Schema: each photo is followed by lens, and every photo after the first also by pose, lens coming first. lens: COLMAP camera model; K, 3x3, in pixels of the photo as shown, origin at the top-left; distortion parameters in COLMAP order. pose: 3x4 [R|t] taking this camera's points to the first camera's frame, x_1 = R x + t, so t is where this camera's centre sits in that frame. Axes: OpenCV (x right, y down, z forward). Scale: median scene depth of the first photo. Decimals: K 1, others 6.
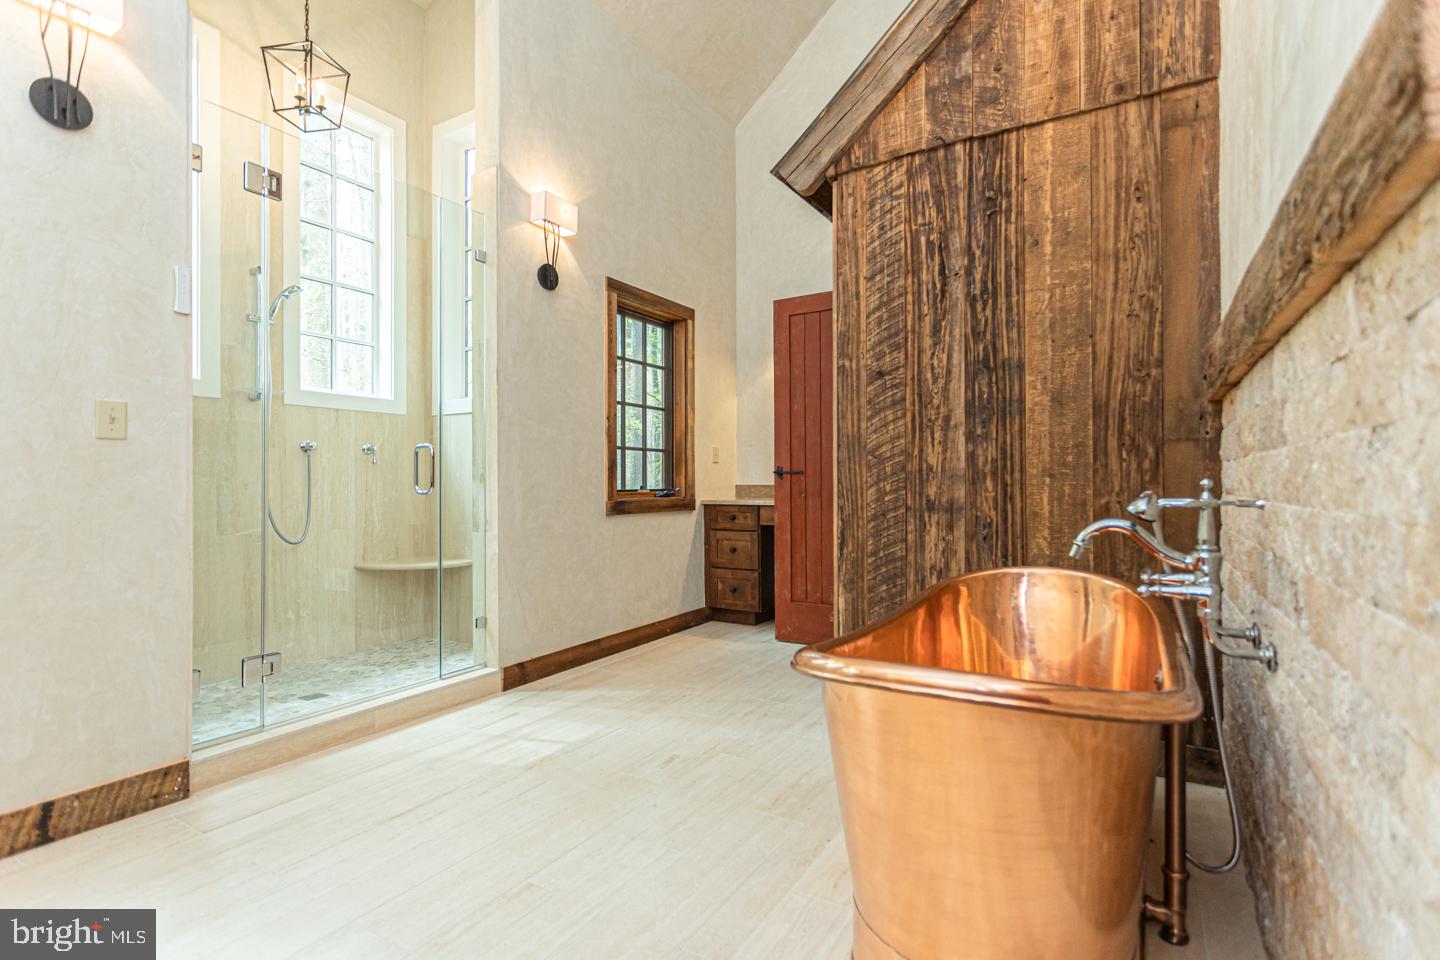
lens RADIAL K [[688.8, 0, 733.4], [0, 688.8, 481.0], [0, 0, 1]] dist [0.000141, 0.002263]
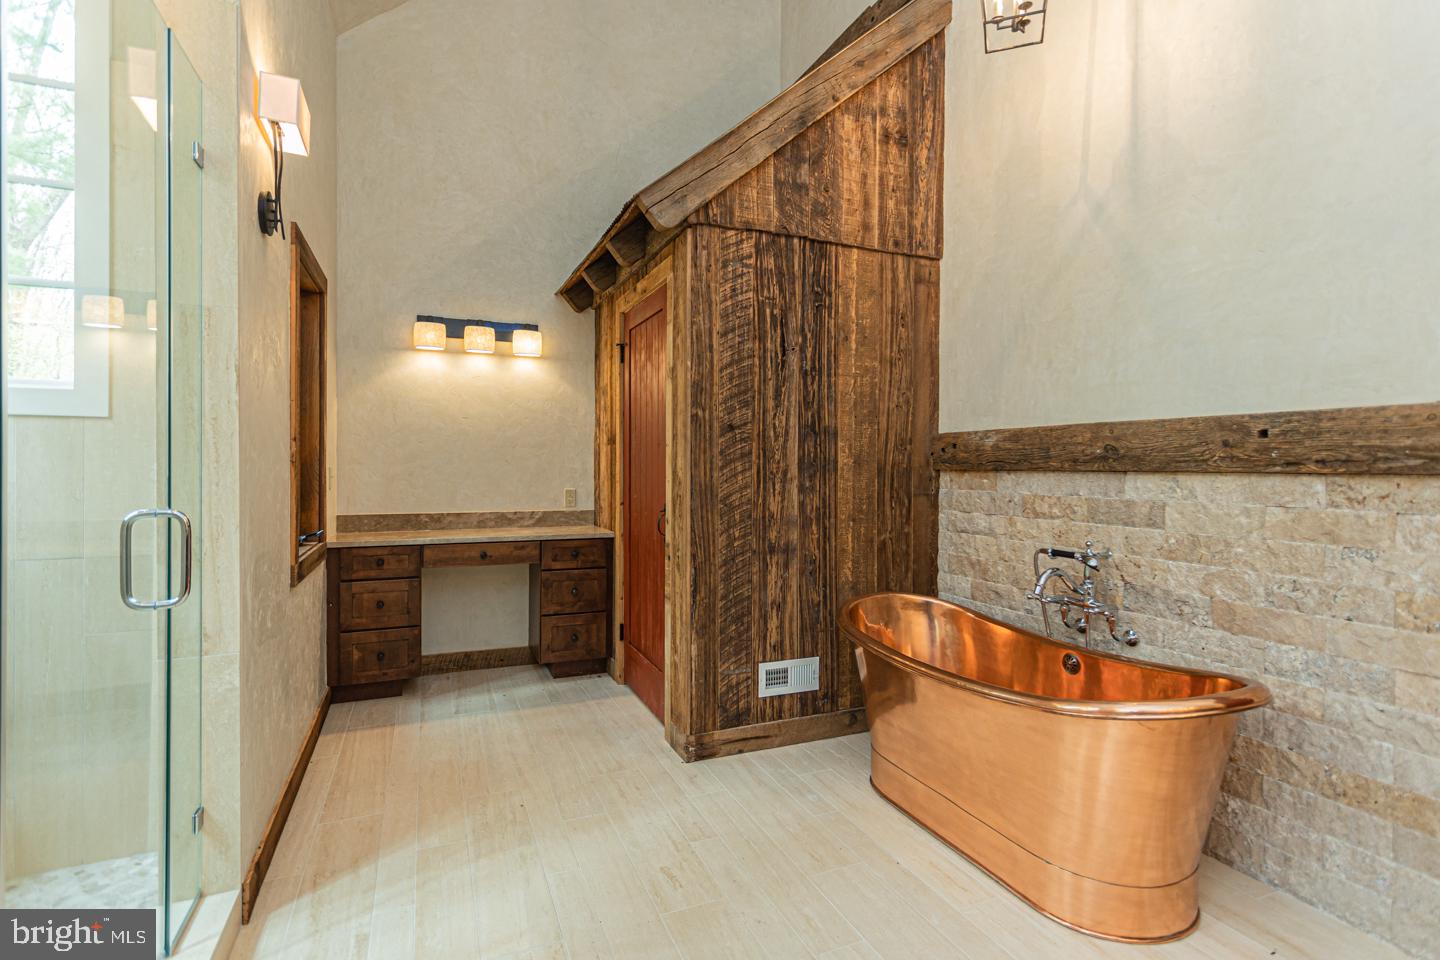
lens RADIAL K [[688.8, 0, 734.4], [0, 688.8, 471.1], [0, 0, 1]] dist [0.000141, 0.002263]
pose [[0.580918, 0.001389, 0.813961, -0.686406], [-0.010202, 0.999932, 0.005576, -0.099000], [-0.813898, -0.011543, 0.580893, 0.400678]]
